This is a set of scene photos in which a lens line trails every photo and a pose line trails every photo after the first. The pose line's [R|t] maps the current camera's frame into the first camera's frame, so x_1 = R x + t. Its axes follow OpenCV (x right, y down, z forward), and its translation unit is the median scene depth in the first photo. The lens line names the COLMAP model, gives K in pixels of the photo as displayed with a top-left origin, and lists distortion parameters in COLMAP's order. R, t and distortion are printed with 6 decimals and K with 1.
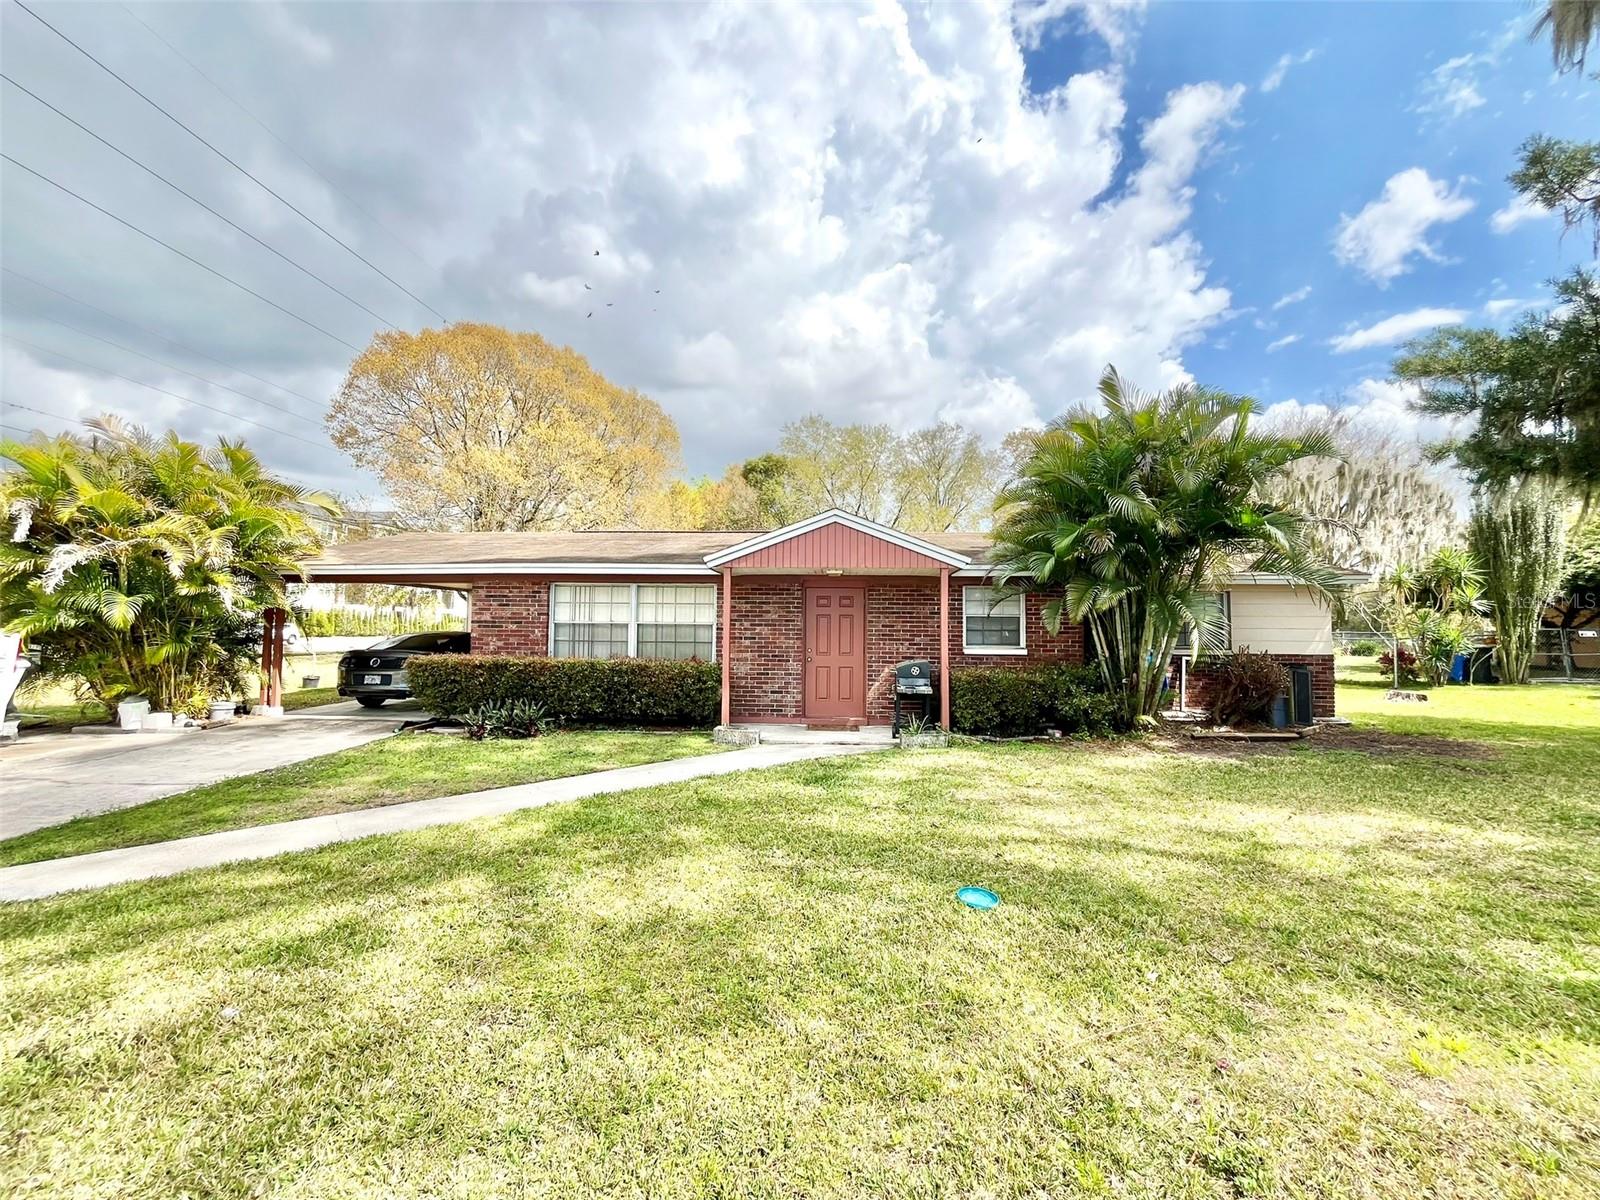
lens RADIAL K [[648.4, 0, 797.8], [0, 648.4, 598.5], [0, 0, 1]] dist [-0.001978, 0.000318]
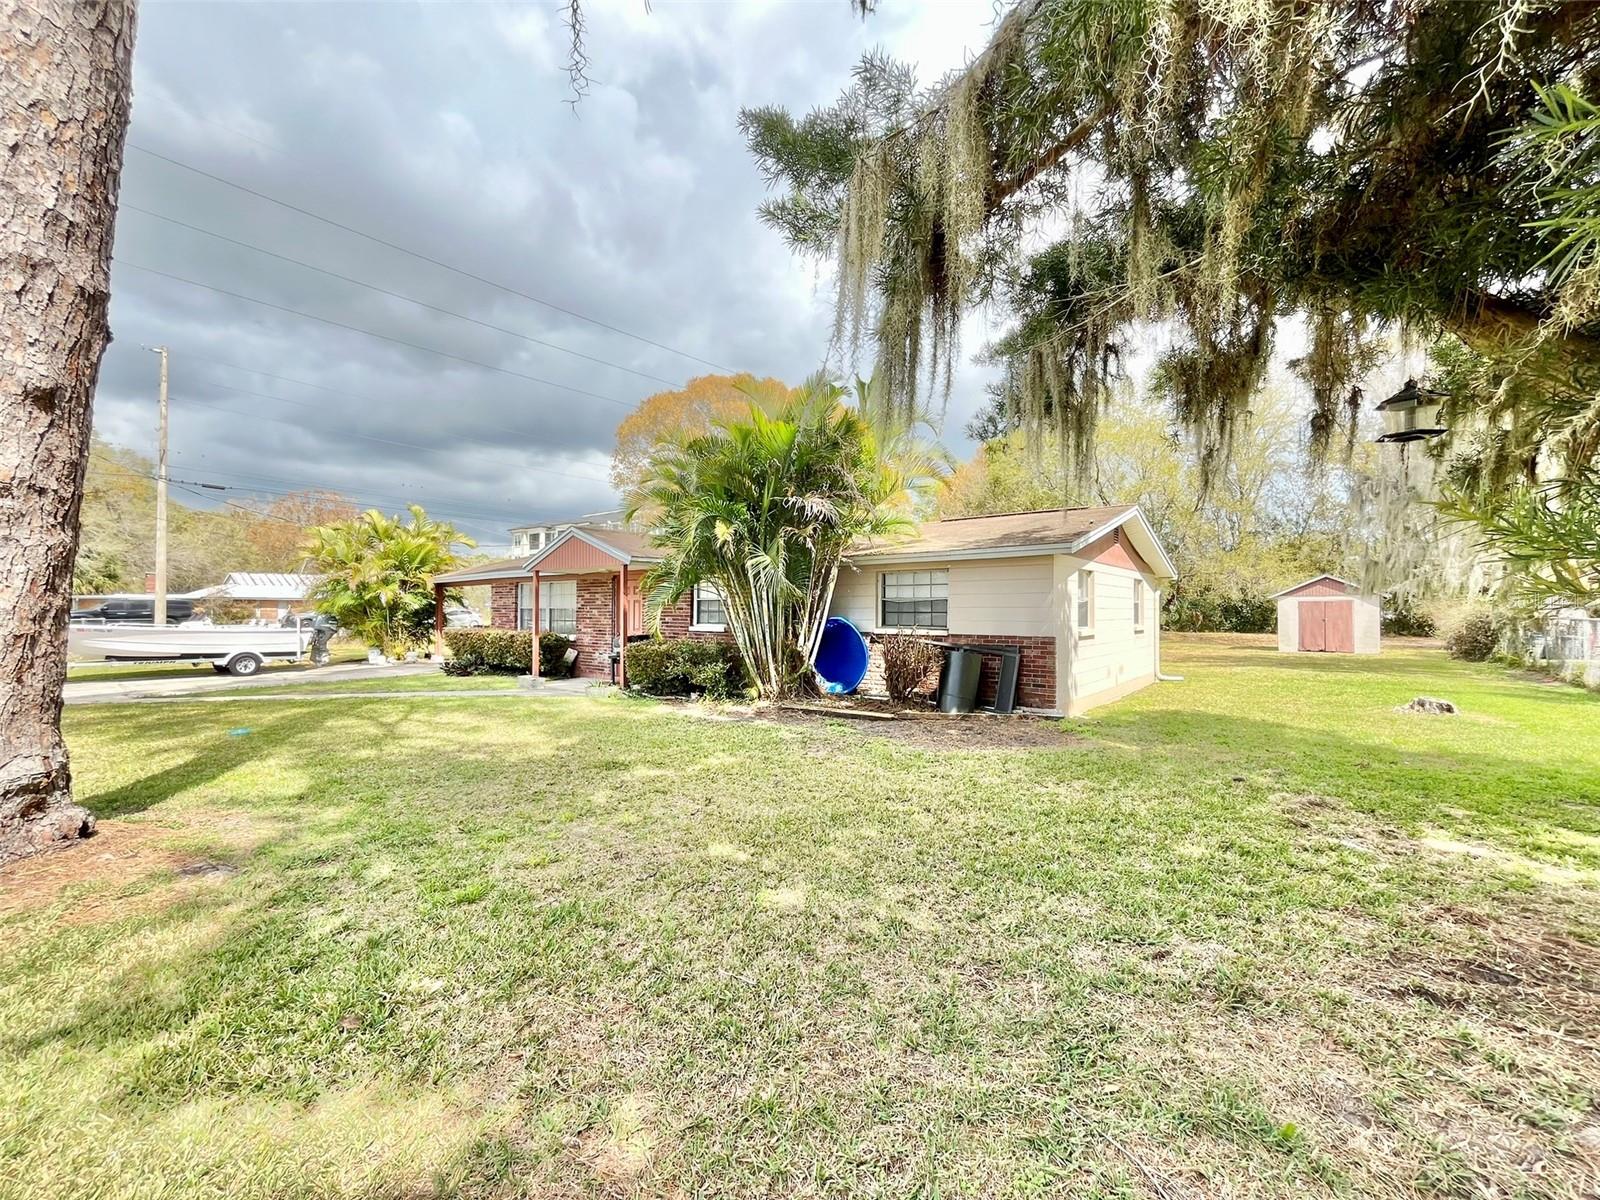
lens RADIAL K [[647.0, 0, 797.6], [0, 647.0, 598.1], [0, 0, 1]] dist [-0.001299, -0.000285]
pose [[0.814492, -0.018719, -0.579873, 1.239222], [0.033541, 0.999327, 0.014853, 0.013564], [0.579205, -0.031547, 0.814571, 0.128109]]
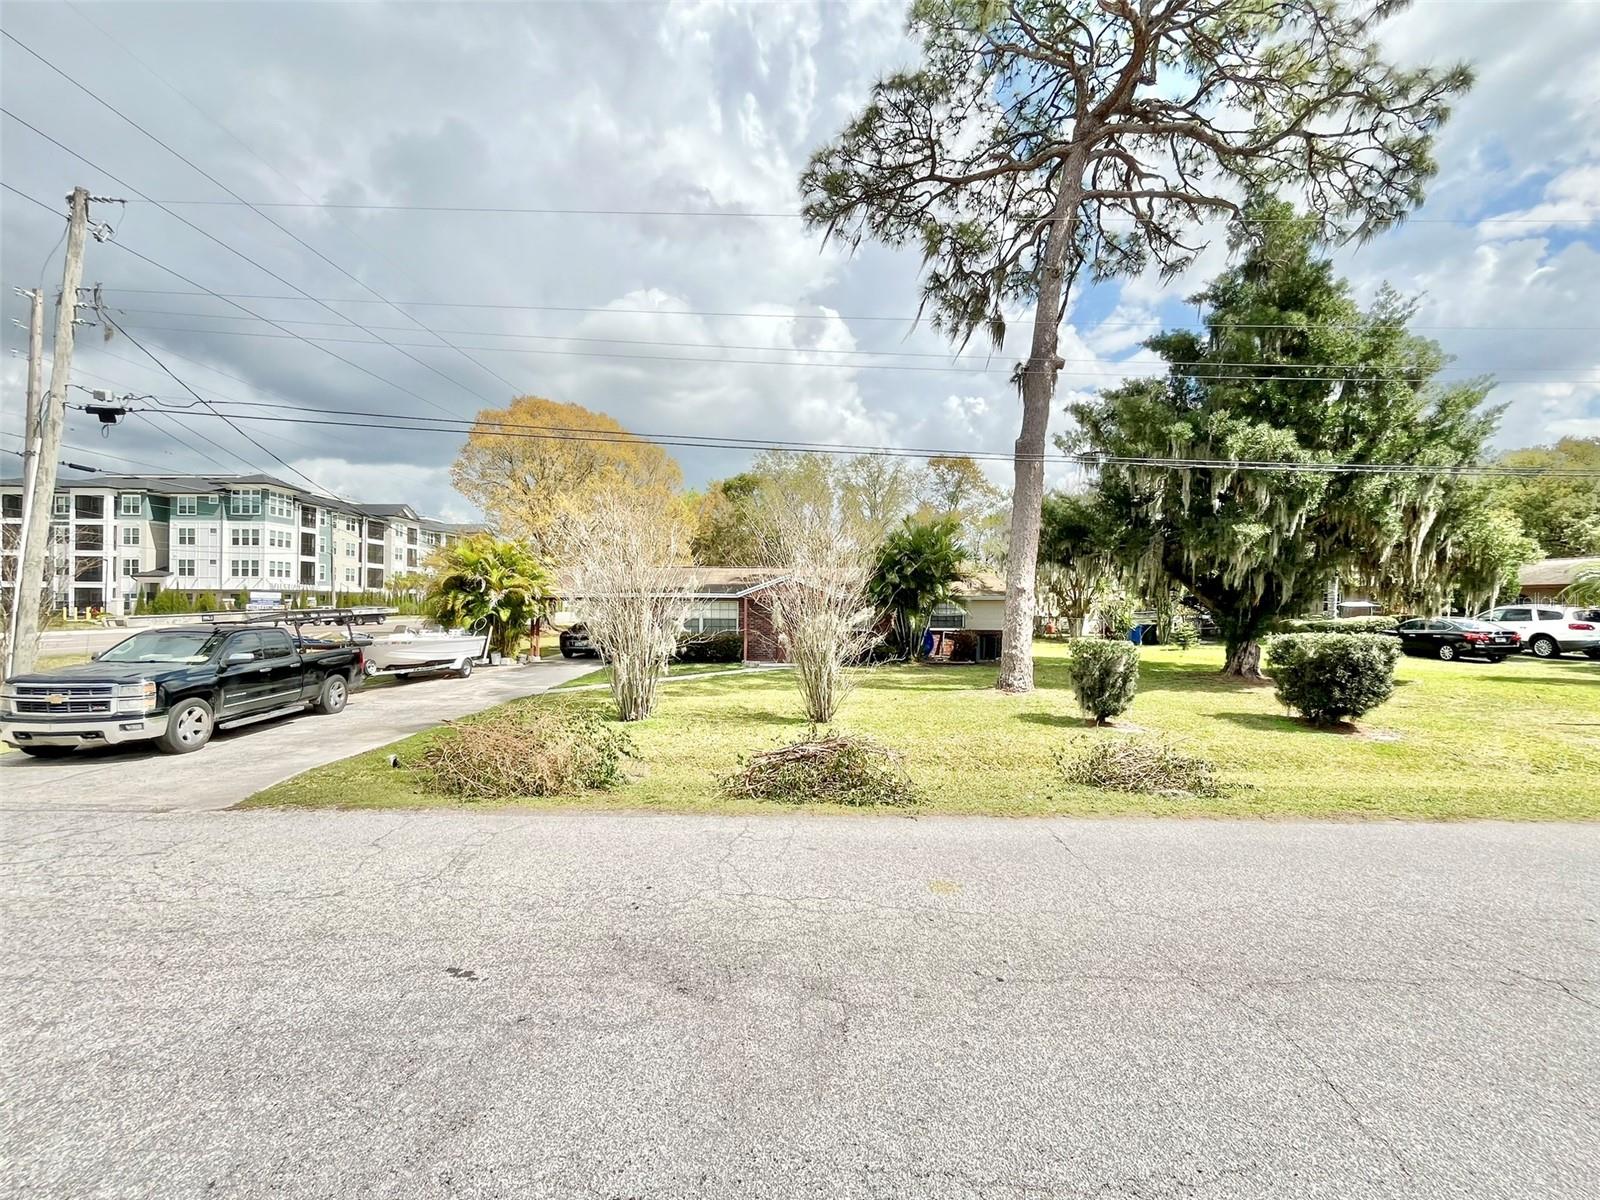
lens RADIAL K [[647.7, 0, 797.1], [0, 647.7, 597.1], [0, 0, 1]] dist [-0.001973, 0.000031]
pose [[0.998575, -0.002921, 0.053278, -0.044468], [0.000961, 0.999323, 0.036779, -0.135324], [-0.053349, -0.036676, 0.997902, -1.463438]]
